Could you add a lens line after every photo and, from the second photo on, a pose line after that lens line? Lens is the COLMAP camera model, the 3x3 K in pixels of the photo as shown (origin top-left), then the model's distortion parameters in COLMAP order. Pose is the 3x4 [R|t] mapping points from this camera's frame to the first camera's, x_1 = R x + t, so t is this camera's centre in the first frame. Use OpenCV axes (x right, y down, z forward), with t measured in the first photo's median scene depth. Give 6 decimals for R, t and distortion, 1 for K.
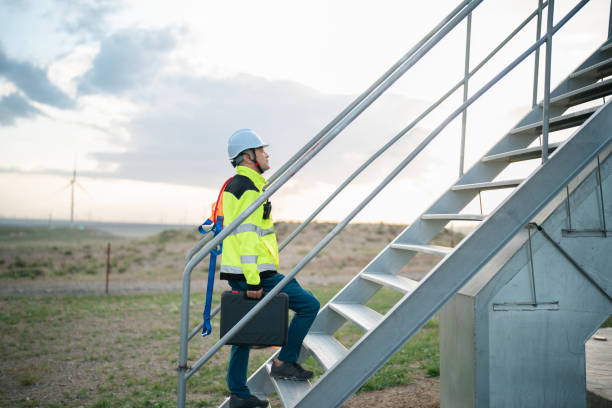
lens RADIAL K [[407.0, 0, 306.6], [0, 407.0, 224.2], [0, 0, 1]] dist [0.001224, 0.002439]
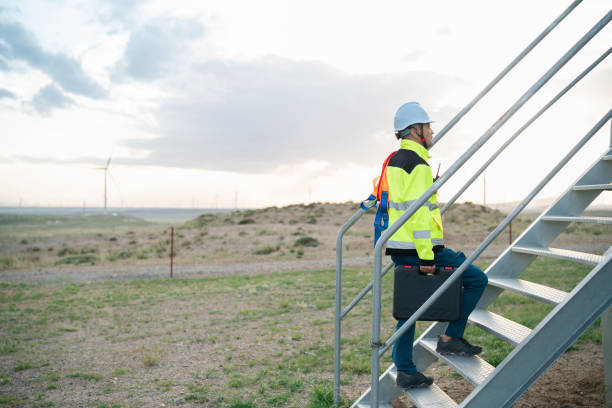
lens RADIAL K [[411.4, 0, 306.0], [0, 411.4, 204.0], [0, 0, 1]] dist [-0.014860, 0.000318]
pose [[0.998844, -0.026724, -0.039946, -0.111381], [0.026507, 0.999631, -0.005950, 0.003364], [0.040090, 0.004885, 0.999184, -0.002552]]
